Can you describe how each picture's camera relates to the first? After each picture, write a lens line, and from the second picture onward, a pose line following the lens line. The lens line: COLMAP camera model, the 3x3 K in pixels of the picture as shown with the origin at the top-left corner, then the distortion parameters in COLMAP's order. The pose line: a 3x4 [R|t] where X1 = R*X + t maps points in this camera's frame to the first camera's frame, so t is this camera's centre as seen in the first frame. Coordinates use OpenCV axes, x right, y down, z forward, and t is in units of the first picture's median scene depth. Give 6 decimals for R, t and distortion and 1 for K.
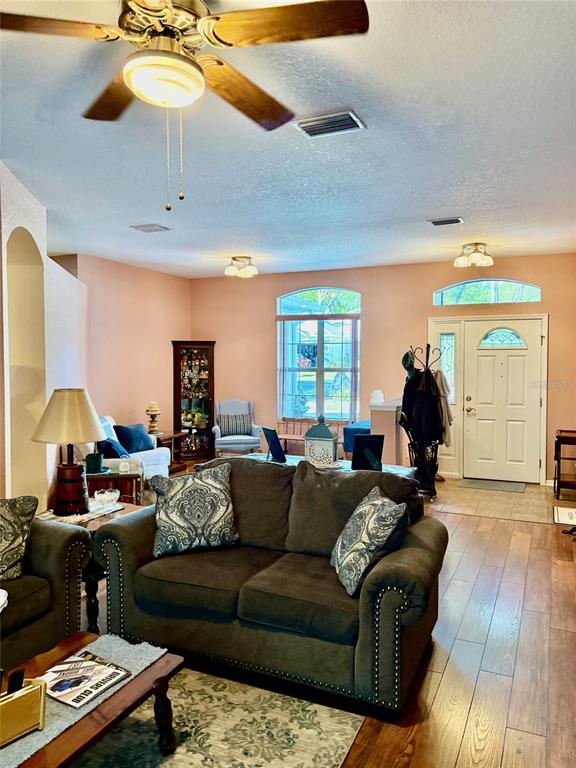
lens RADIAL K [[585.9, 0, 278.7], [0, 585.9, 384.2], [0, 0, 1]] dist [0.067387, -0.001985]
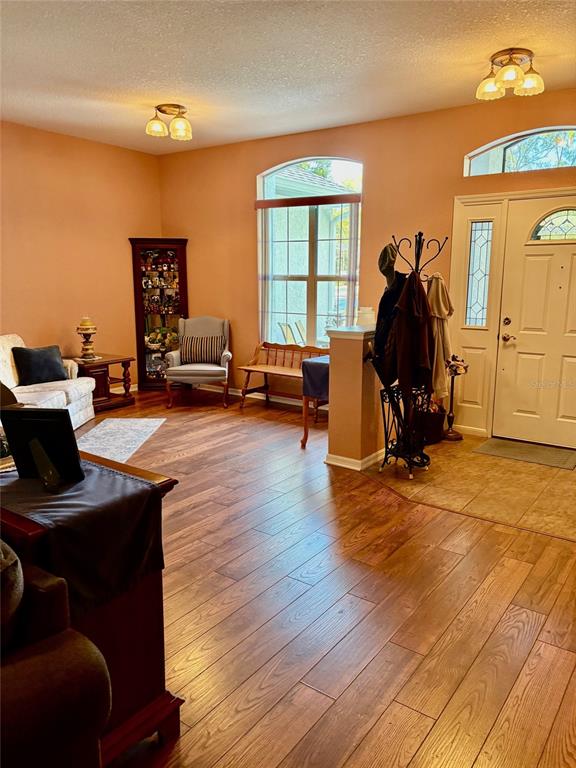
lens RADIAL K [[583.2, 0, 285.6], [0, 583.2, 388.1], [0, 0, 1]] dist [0.068823, -0.073184]
pose [[0.983363, 0.039893, -0.177216, 0.196963], [-0.012783, 0.988366, 0.151557, 0.001621], [0.181200, -0.146770, 0.972433, 0.299924]]
